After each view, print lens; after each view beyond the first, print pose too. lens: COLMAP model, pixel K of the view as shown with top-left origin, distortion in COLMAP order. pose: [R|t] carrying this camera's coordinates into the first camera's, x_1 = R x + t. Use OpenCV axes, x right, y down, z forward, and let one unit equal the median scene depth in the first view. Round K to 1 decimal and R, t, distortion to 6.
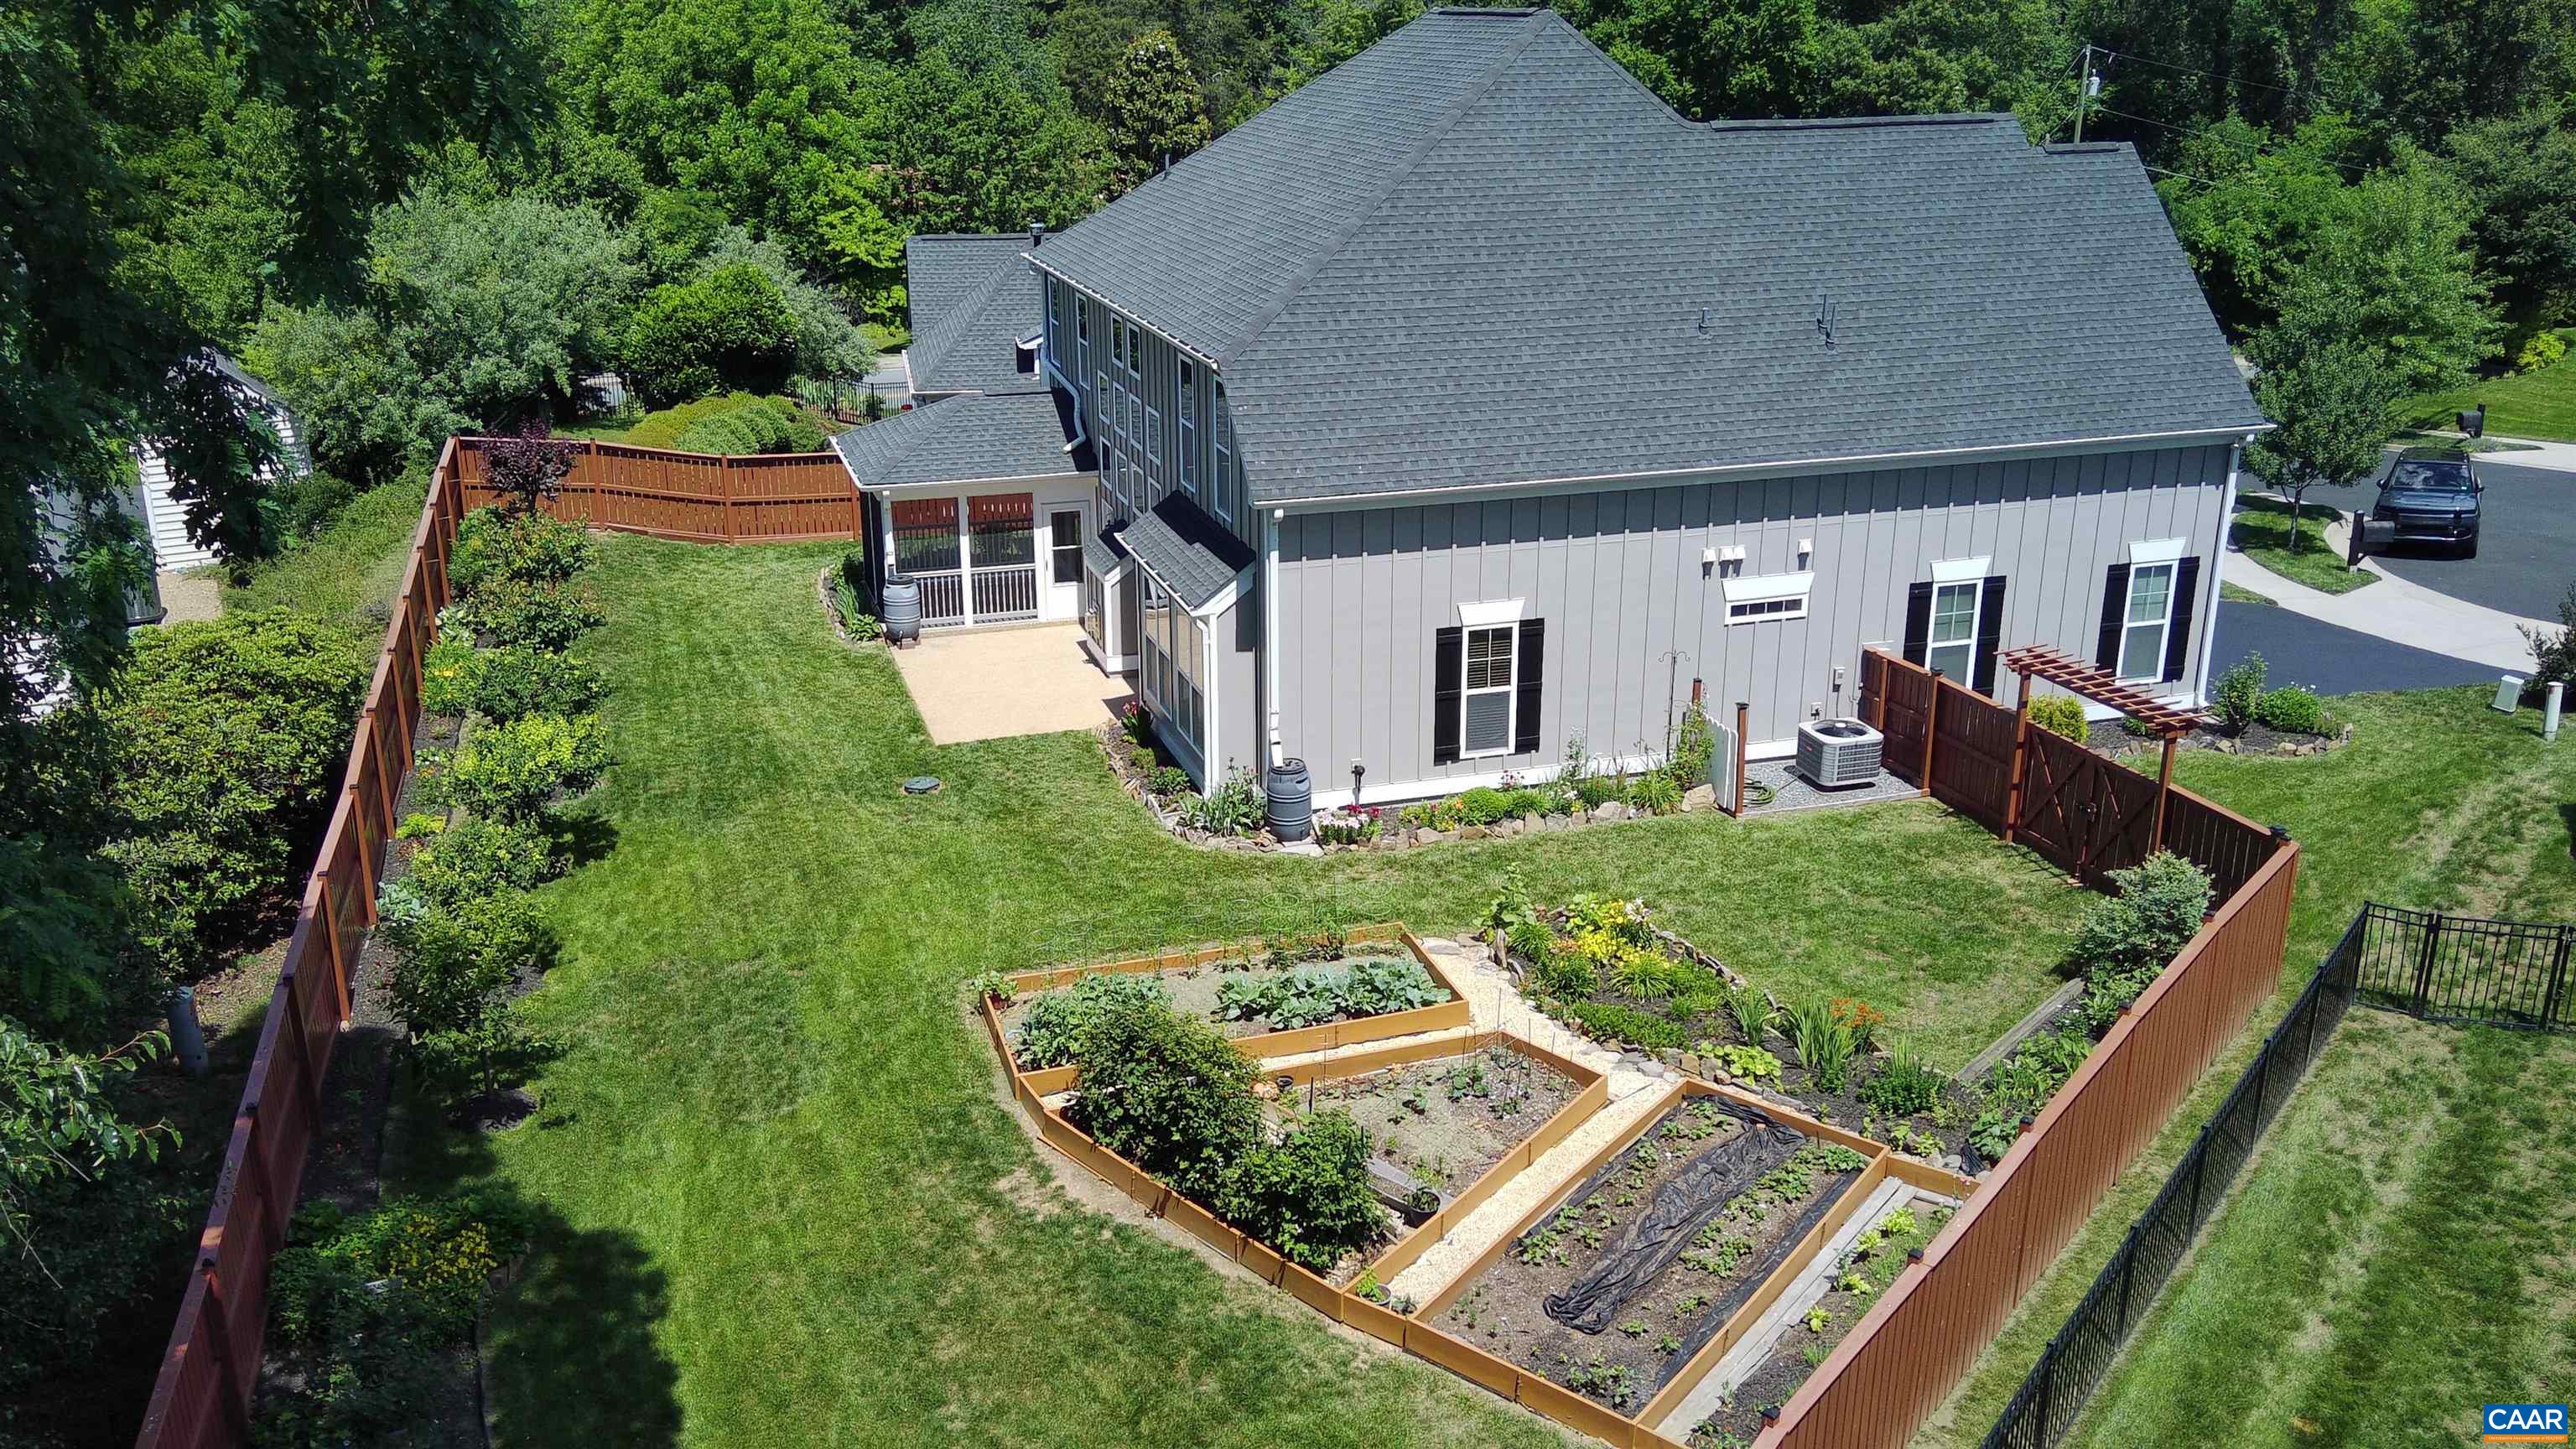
lens RADIAL K [[2137.4, 0, 1288.0], [0, 2137.4, 724.5], [0, 0, 1]] dist [0.114473, -0.195544]
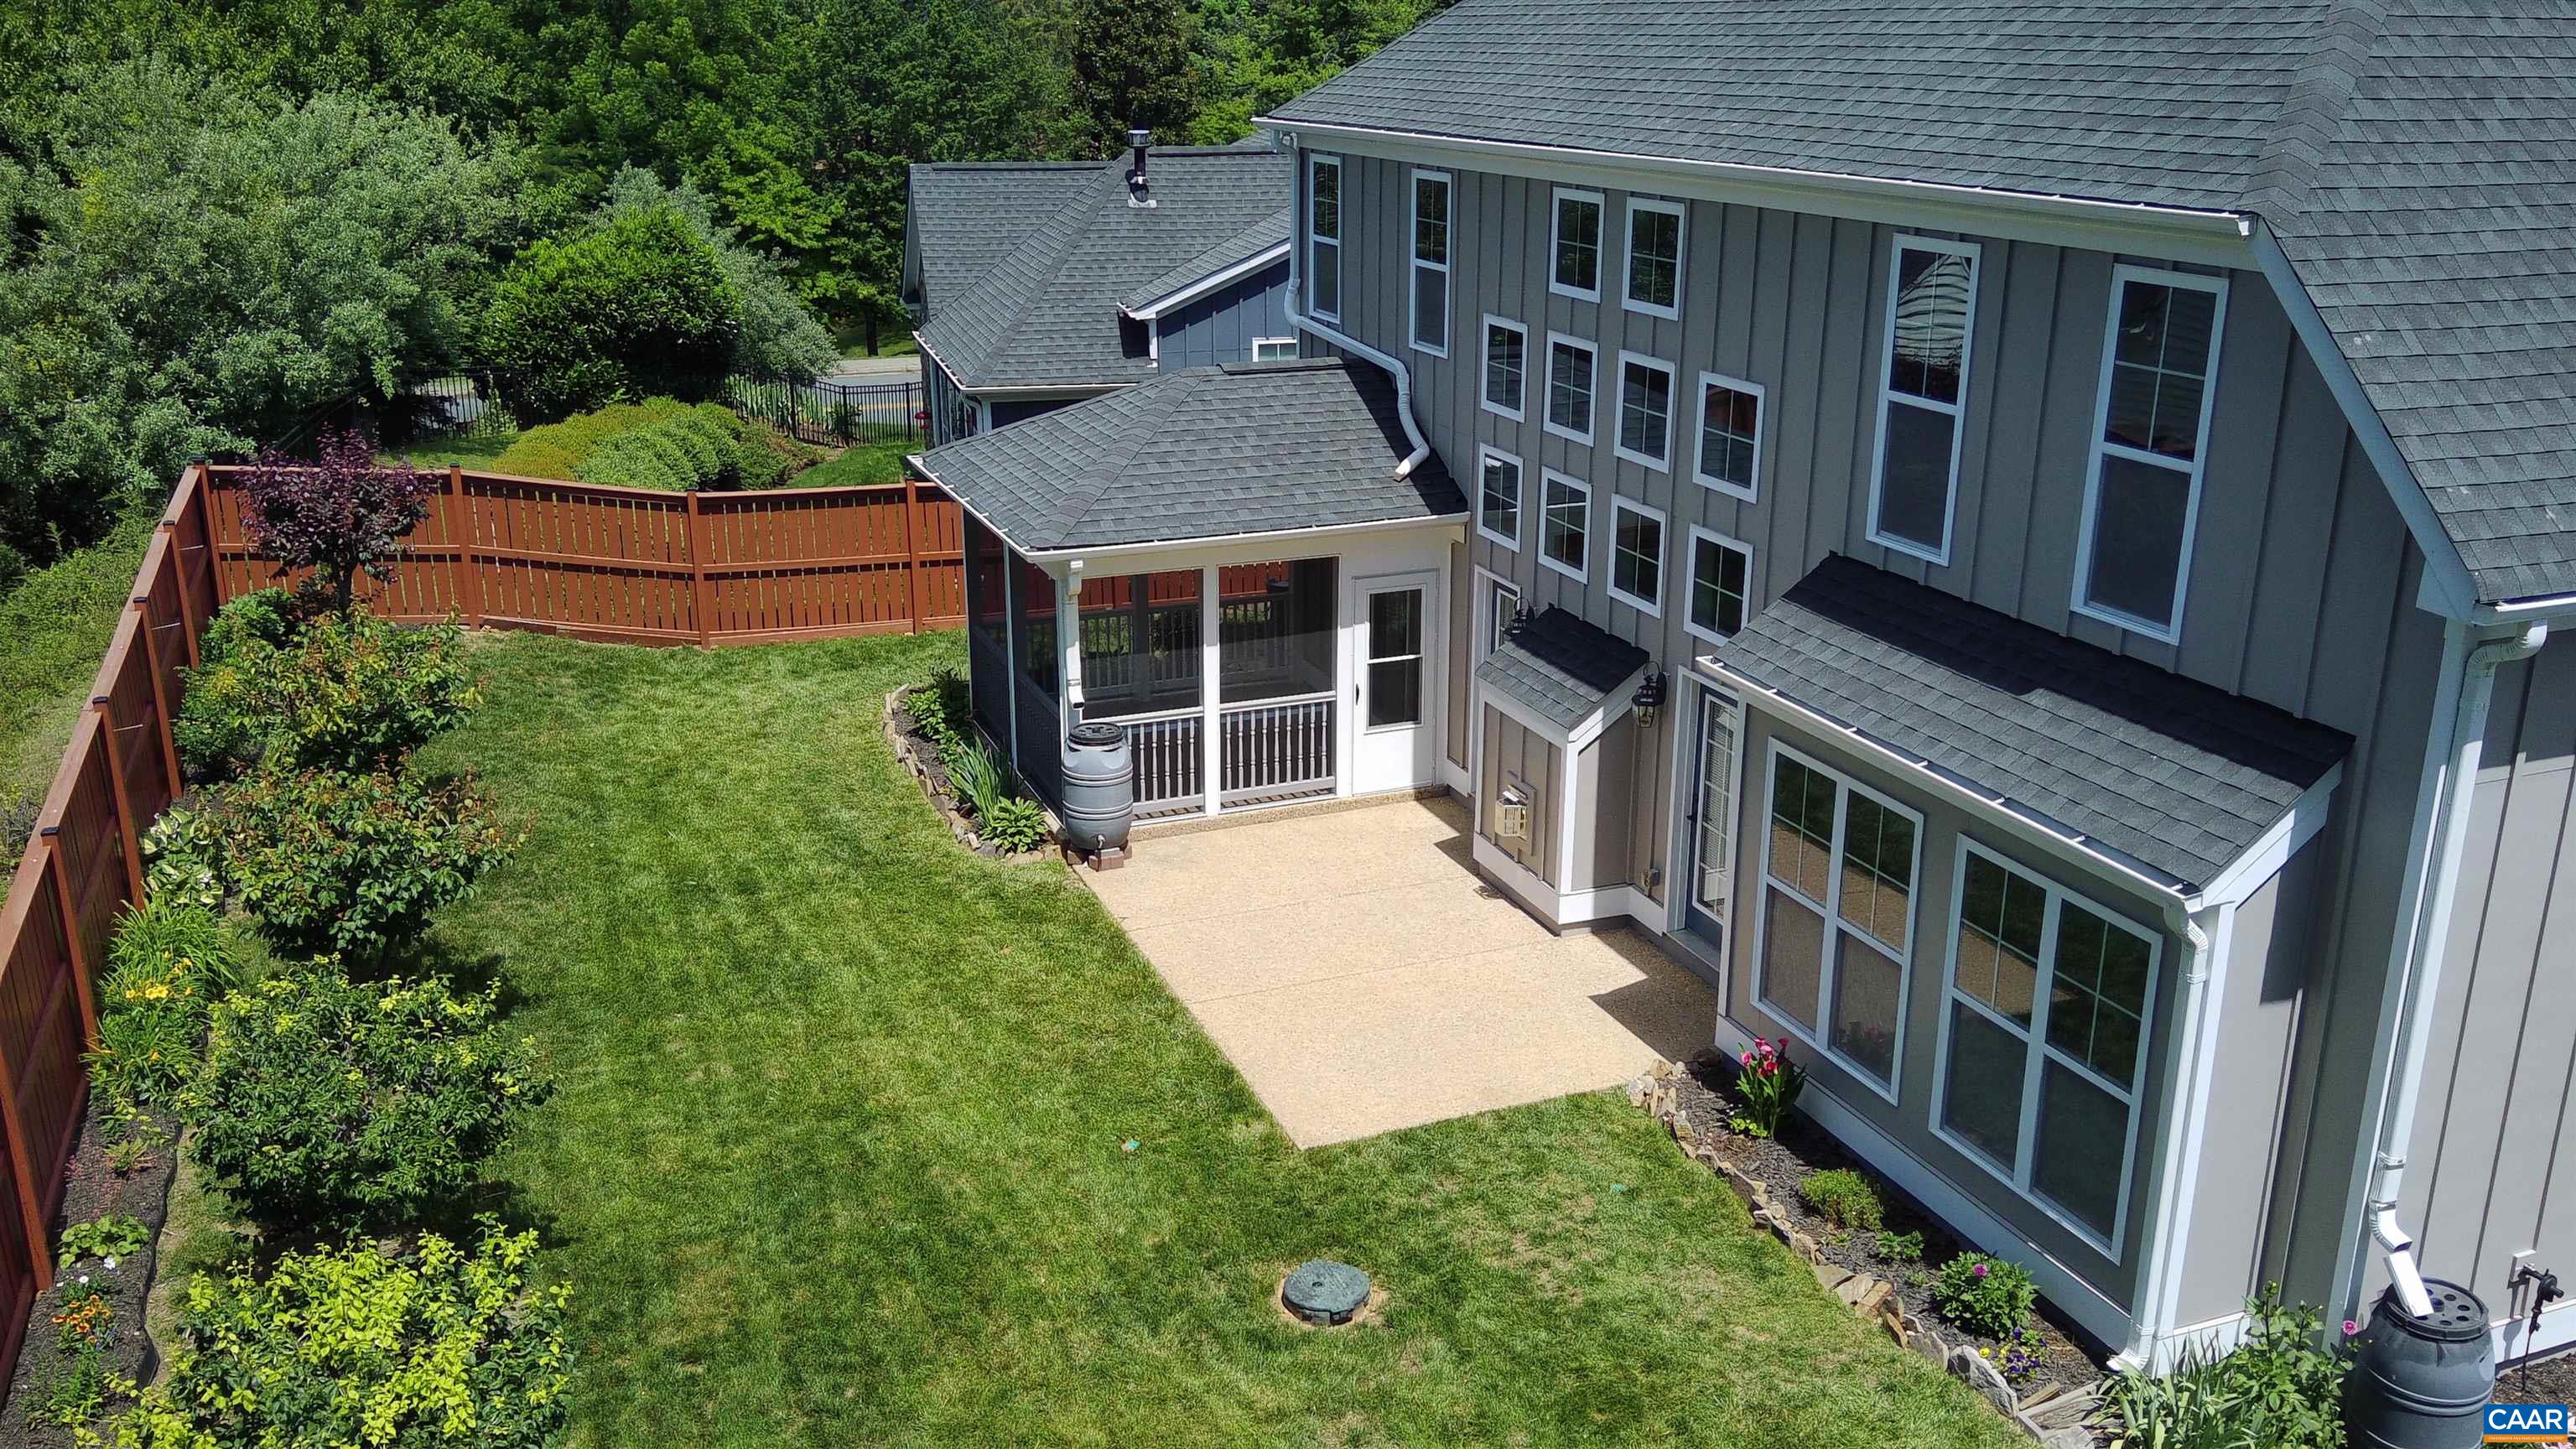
lens RADIAL K [[2137.4, 0, 1288.0], [0, 2137.4, 724.5], [0, 0, 1]] dist [0.114473, -0.195544]
pose [[0.997201, -0.019838, 0.072087, -0.197730], [0.020755, 0.999713, -0.011990, -0.072026], [-0.071828, 0.013452, 0.997326, 0.567686]]
